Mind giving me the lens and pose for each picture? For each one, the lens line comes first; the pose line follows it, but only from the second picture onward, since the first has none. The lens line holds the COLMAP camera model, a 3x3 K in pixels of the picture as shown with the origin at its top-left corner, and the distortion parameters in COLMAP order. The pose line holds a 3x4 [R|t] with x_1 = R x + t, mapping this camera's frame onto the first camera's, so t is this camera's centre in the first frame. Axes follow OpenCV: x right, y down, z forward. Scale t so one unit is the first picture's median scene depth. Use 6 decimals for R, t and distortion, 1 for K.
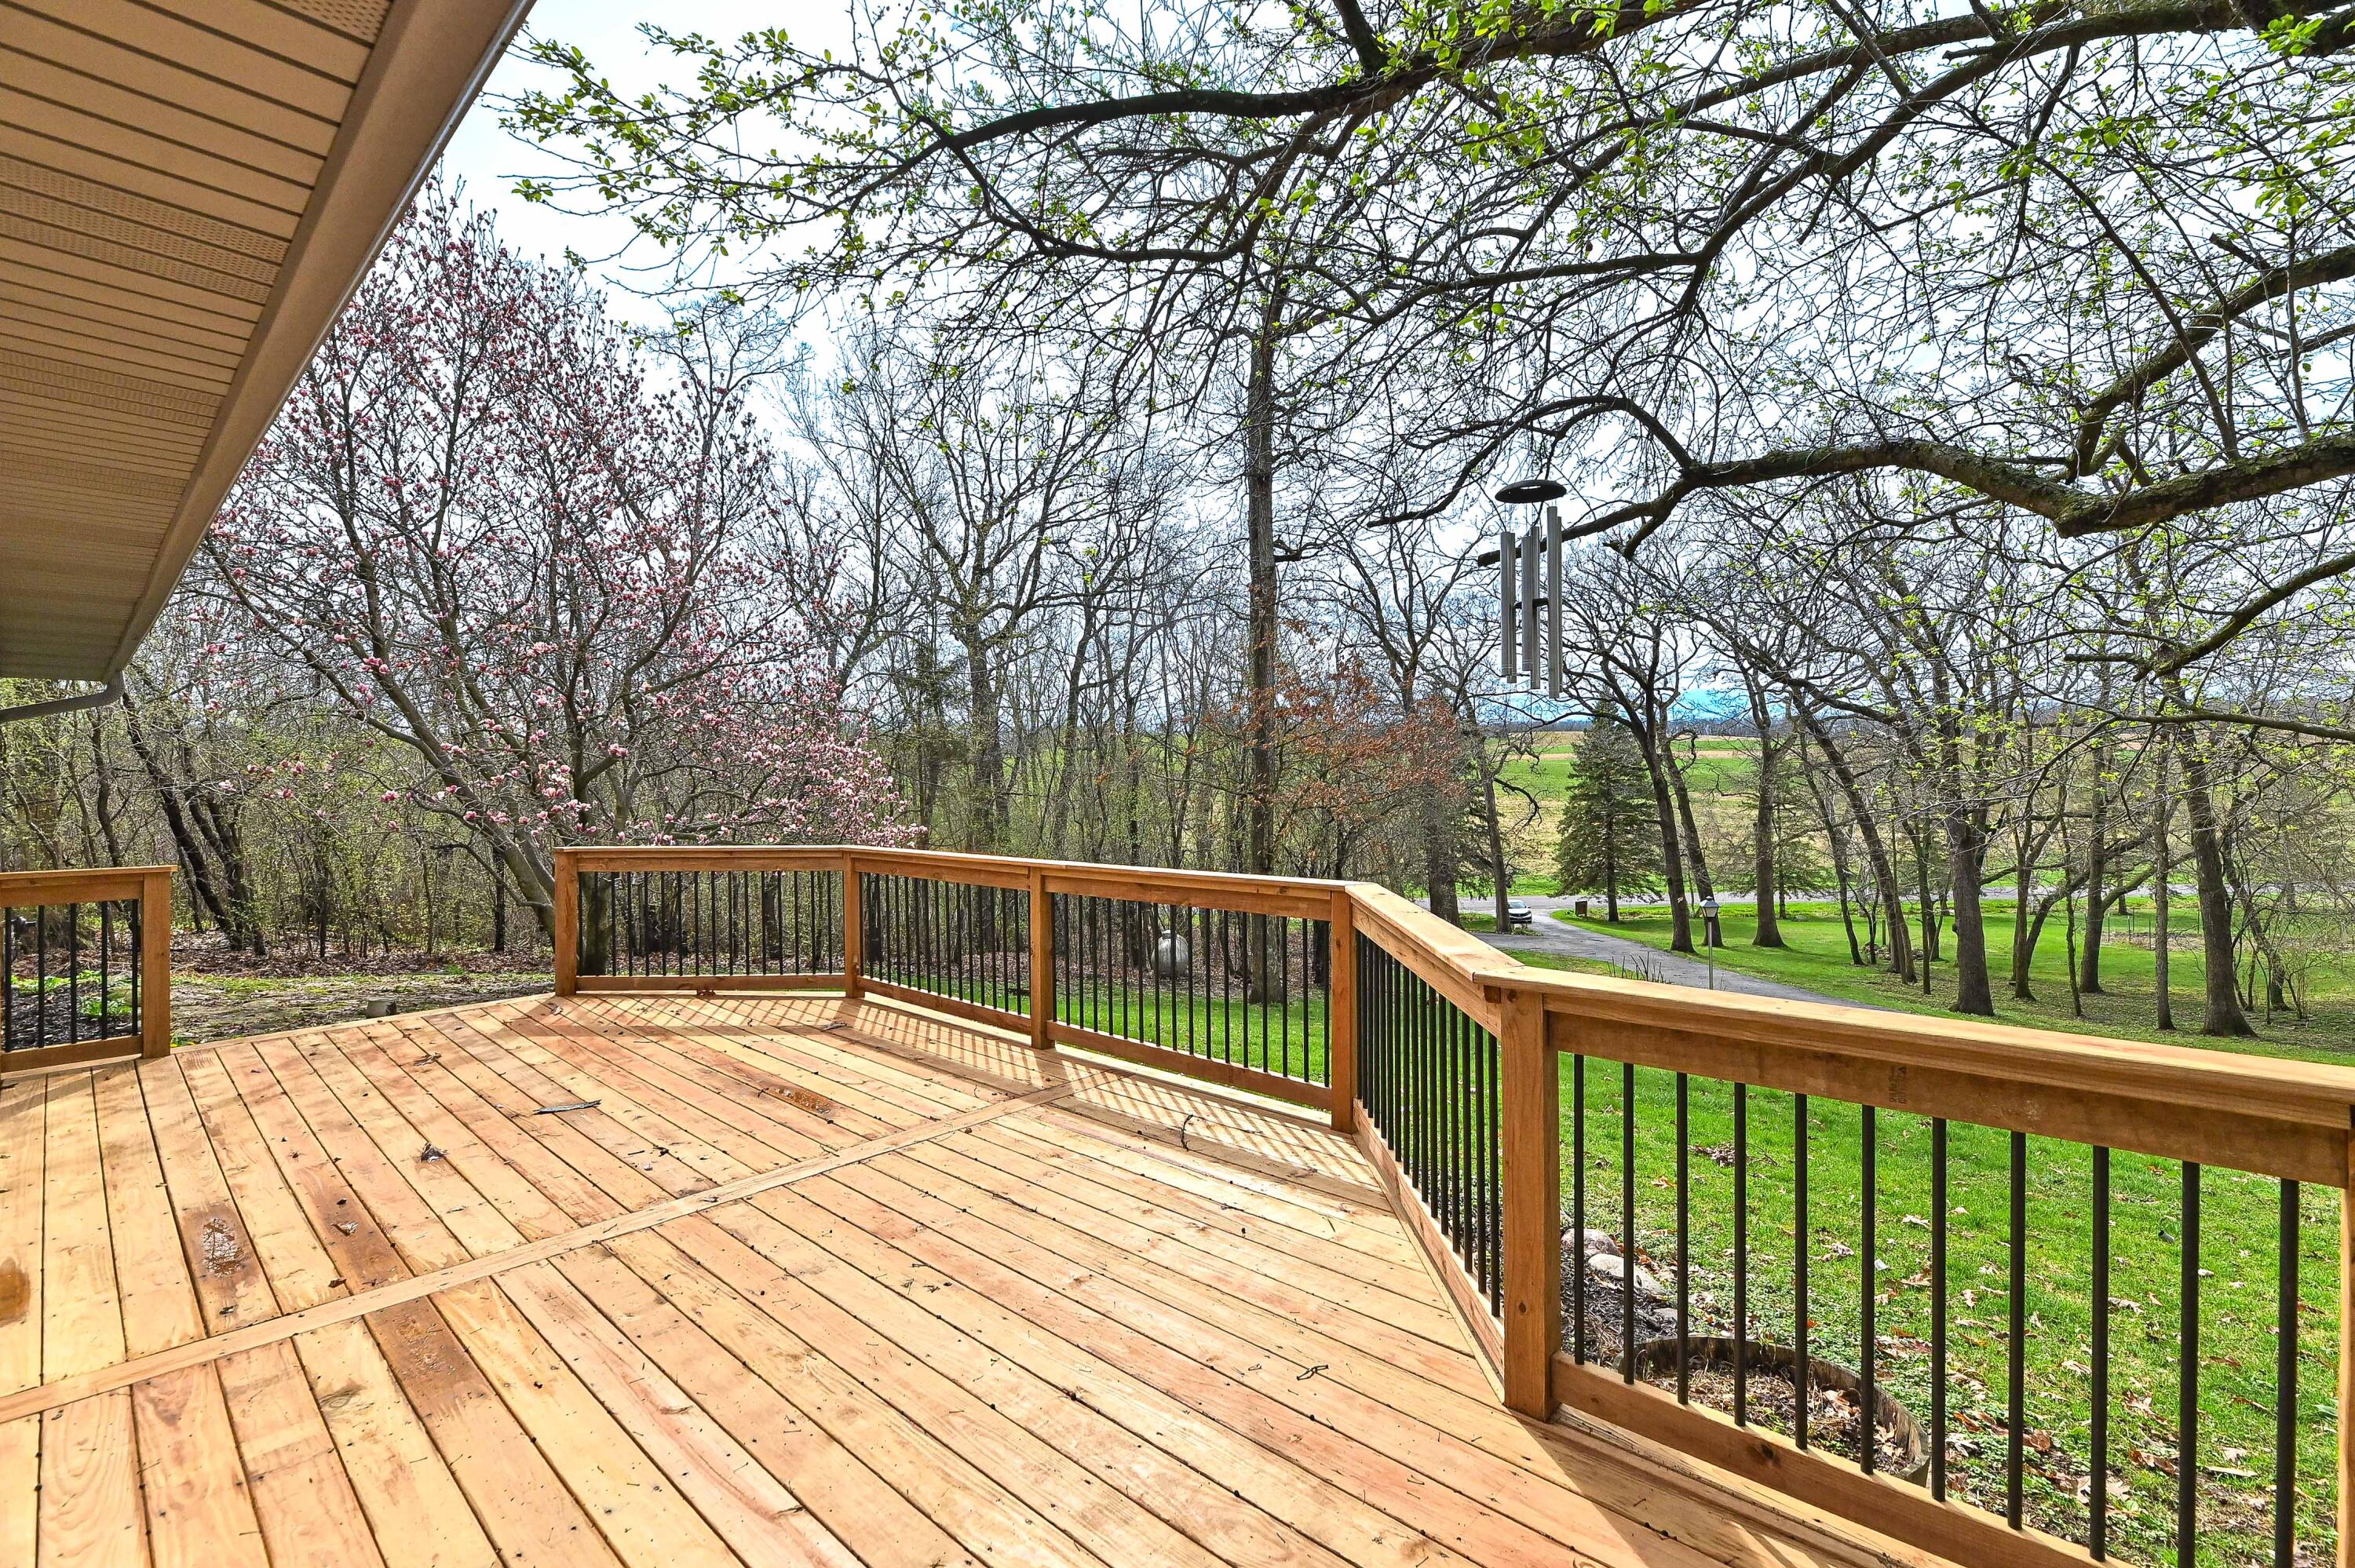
lens RADIAL K [[965.0, 0, 1190.0], [0, 965.0, 785.3], [0, 0, 1]] dist [0.000225, -0.001276]
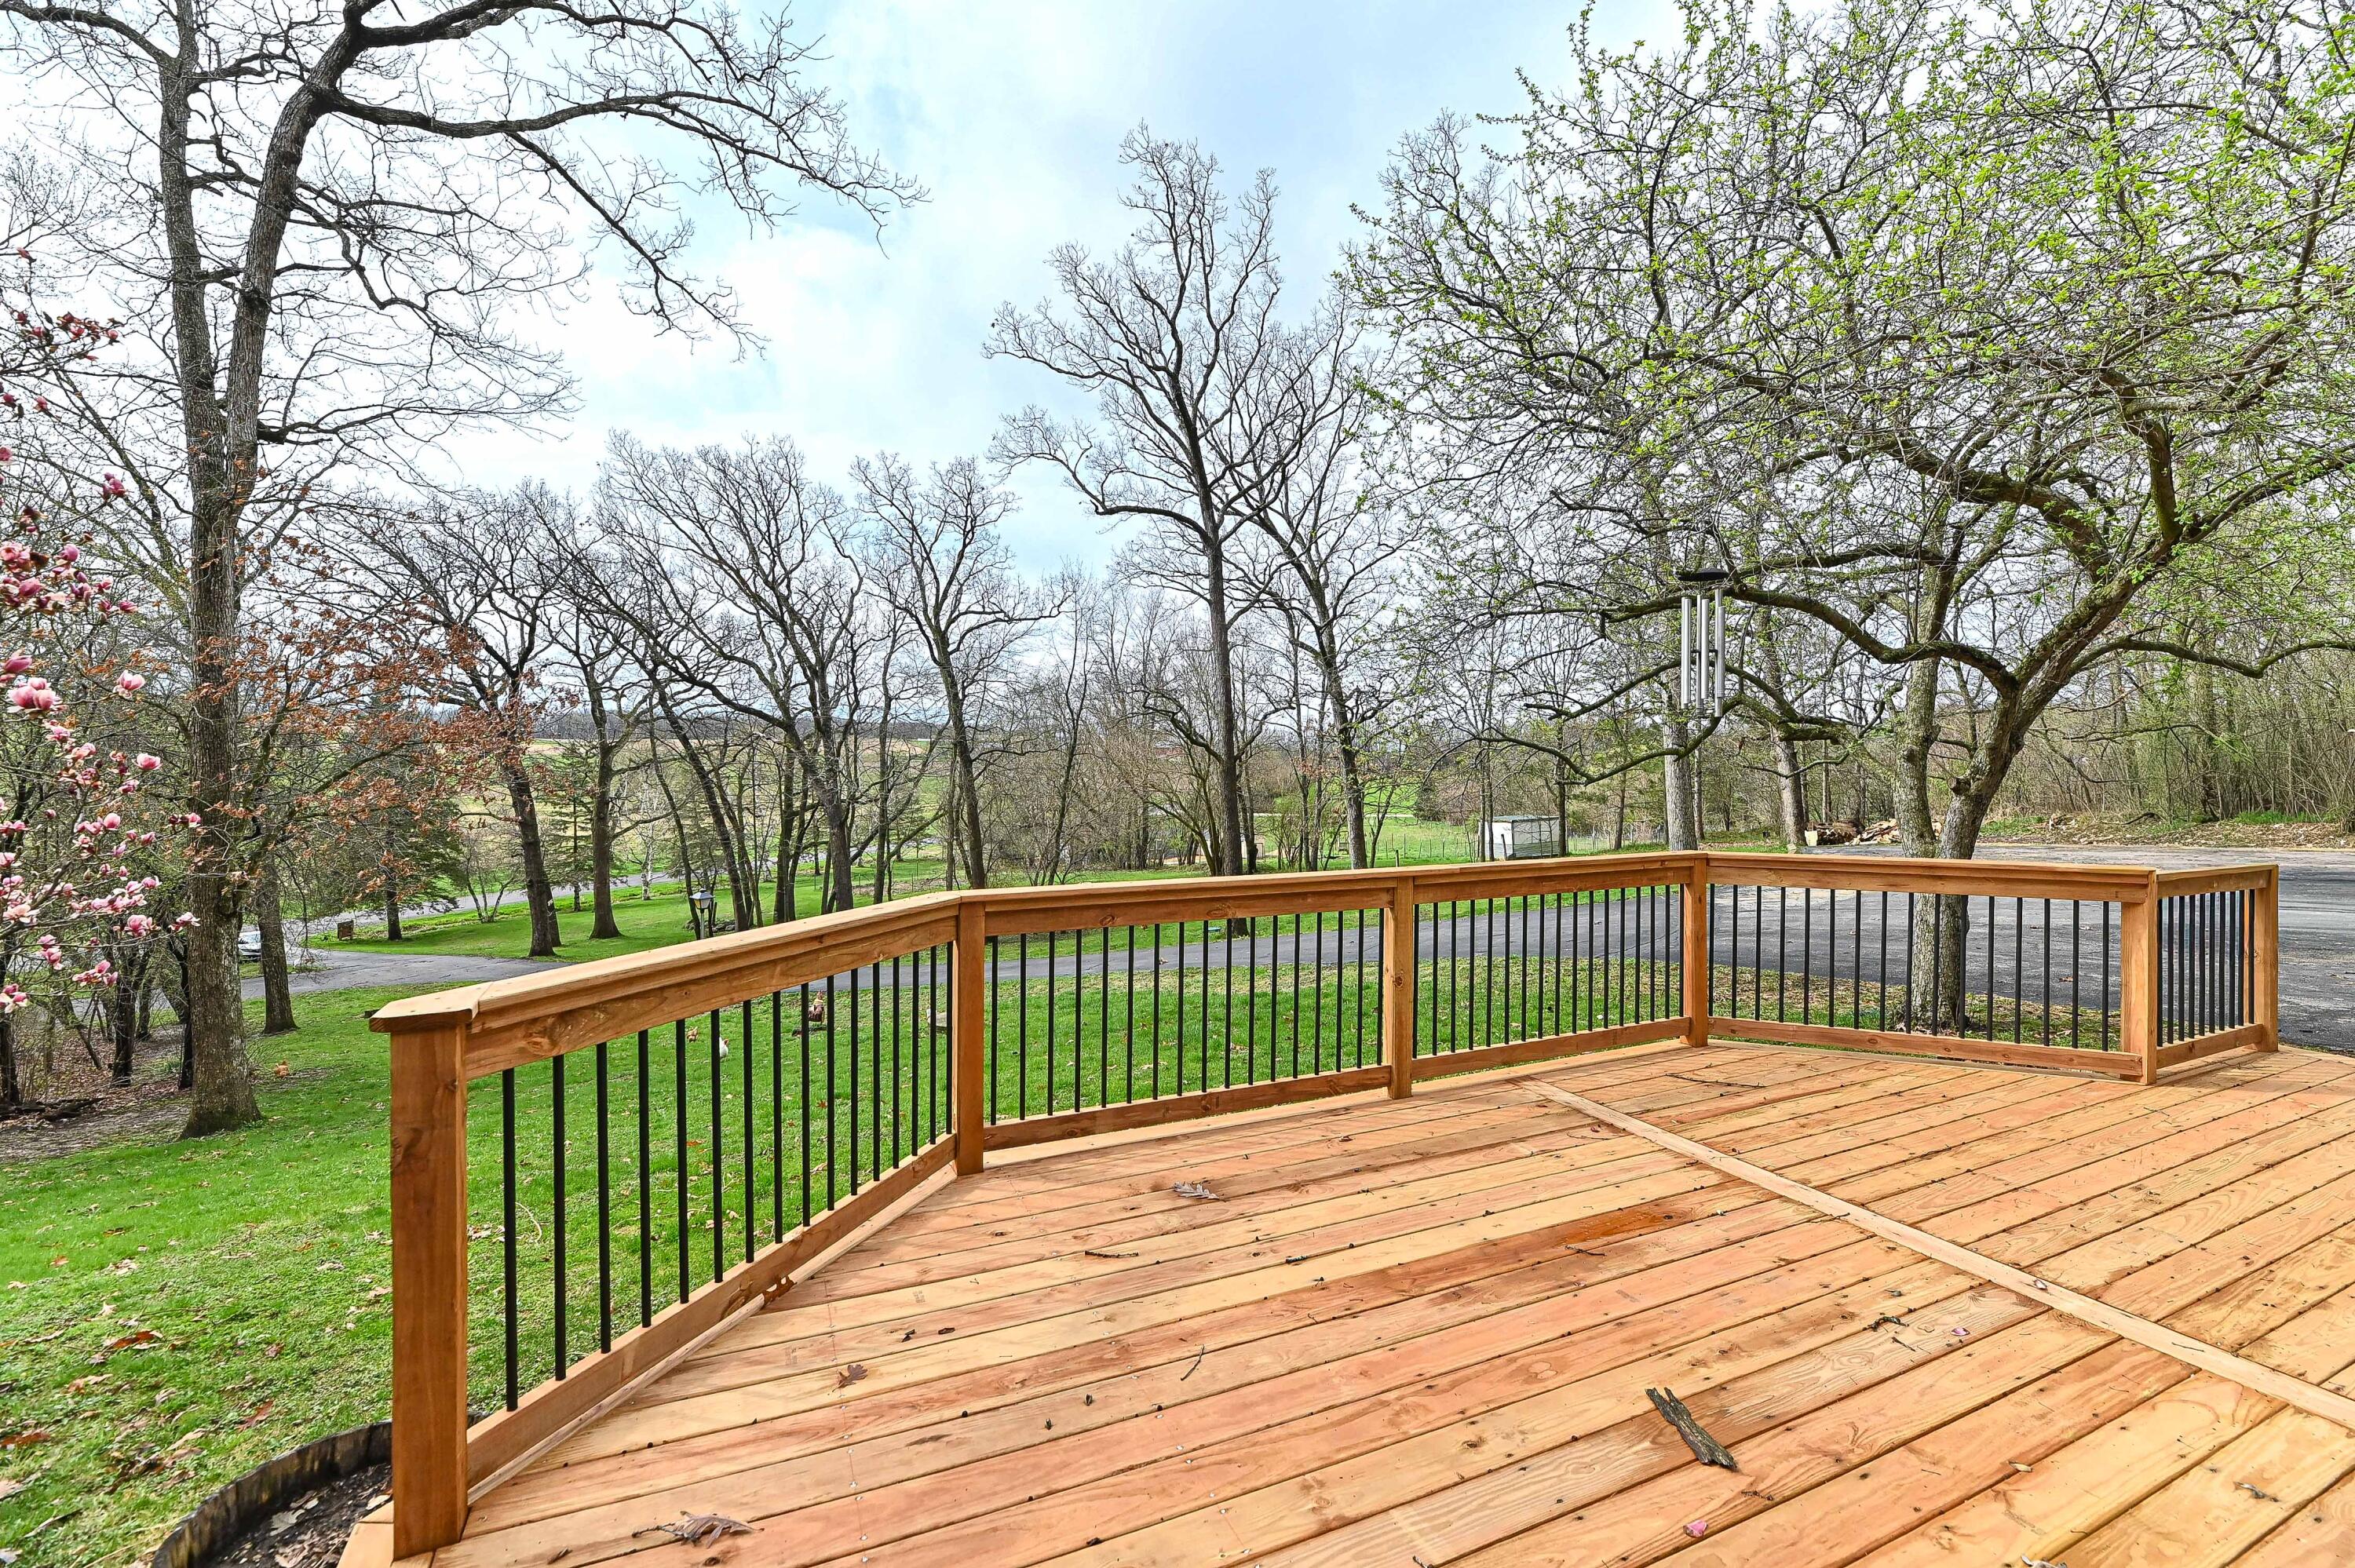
lens RADIAL K [[965.0, 0, 1185.4], [0, 965.0, 765.9], [0, 0, 1]] dist [0.000225, -0.001276]
pose [[0.421767, 0.005311, 0.906689, -1.157428], [0.004971, 0.999954, -0.008170, 0.004973], [-0.906691, 0.007953, 0.421721, 0.995509]]
